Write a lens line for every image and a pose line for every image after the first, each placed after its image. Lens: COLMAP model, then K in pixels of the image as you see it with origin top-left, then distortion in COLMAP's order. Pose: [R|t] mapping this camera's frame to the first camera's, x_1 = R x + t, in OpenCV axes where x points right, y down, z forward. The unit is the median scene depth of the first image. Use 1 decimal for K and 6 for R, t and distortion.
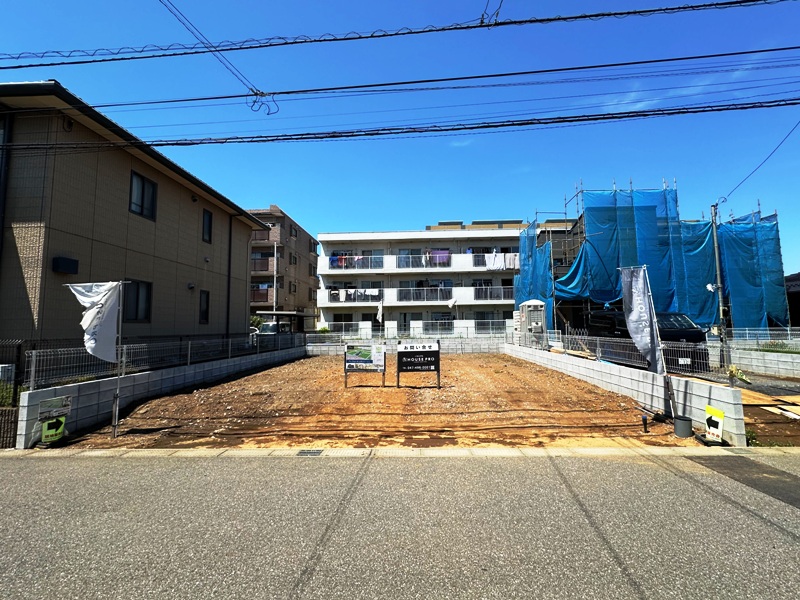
lens RADIAL K [[369.9, 0, 404.8], [0, 369.9, 291.9], [0, 0, 1]] dist [-0.003495, 0.001553]
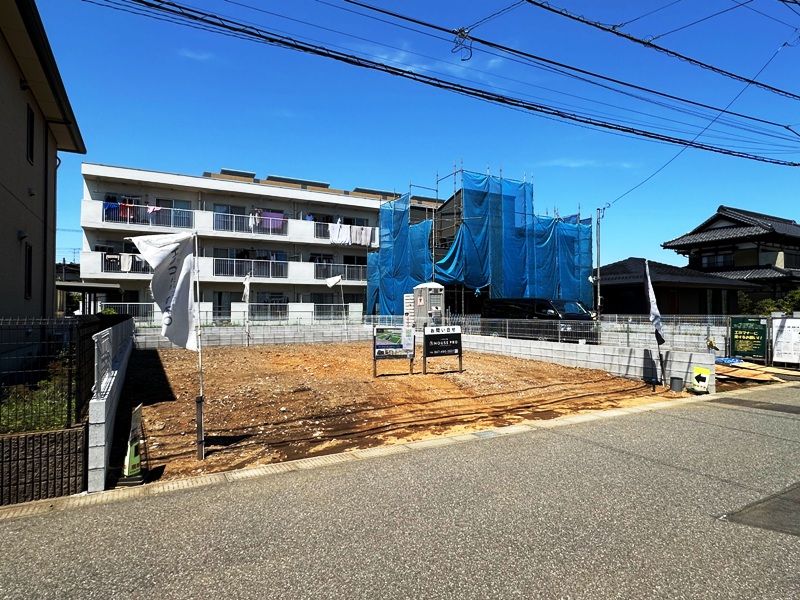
lens RADIAL K [[468.7, 0, 399.0], [0, 468.7, 301.0], [0, 0, 1]] dist [-0.002160, -0.001119]
pose [[0.856458, 0.023628, 0.515675, -0.296042], [-0.058575, 0.996948, 0.051605, 0.010207], [-0.512882, -0.074403, 0.855229, 0.025615]]
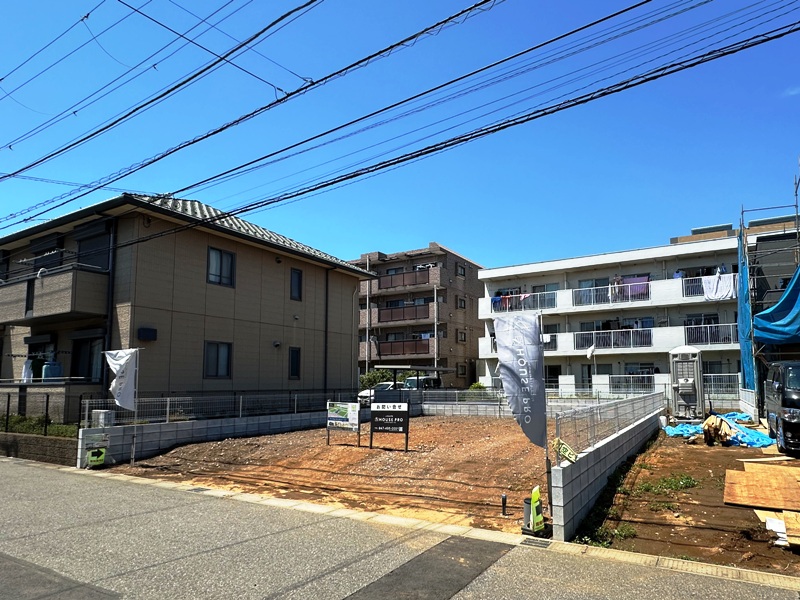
lens RADIAL K [[483.0, 0, 452.2], [0, 483.0, 341.5], [0, 0, 1]] dist [-0.003421, 0.001607]
pose [[0.894318, -0.031492, -0.446323, 0.322578], [0.036664, 0.999323, 0.002955, -0.005495], [0.445928, -0.019007, 0.894867, -0.006105]]
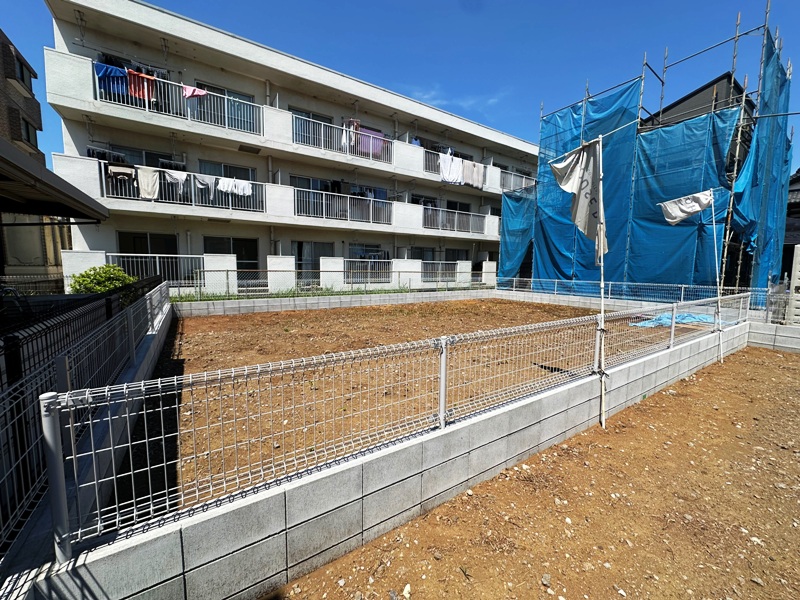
lens RADIAL K [[312.6, 0, 392.0], [0, 312.6, 298.4], [0, 0, 1]] dist [-0.004183, 0.000182]
pose [[0.820236, -0.033363, 0.571051, -0.245975], [-0.074719, 0.983495, 0.164784, 0.089997], [-0.567124, -0.177830, 0.804206, 0.948647]]
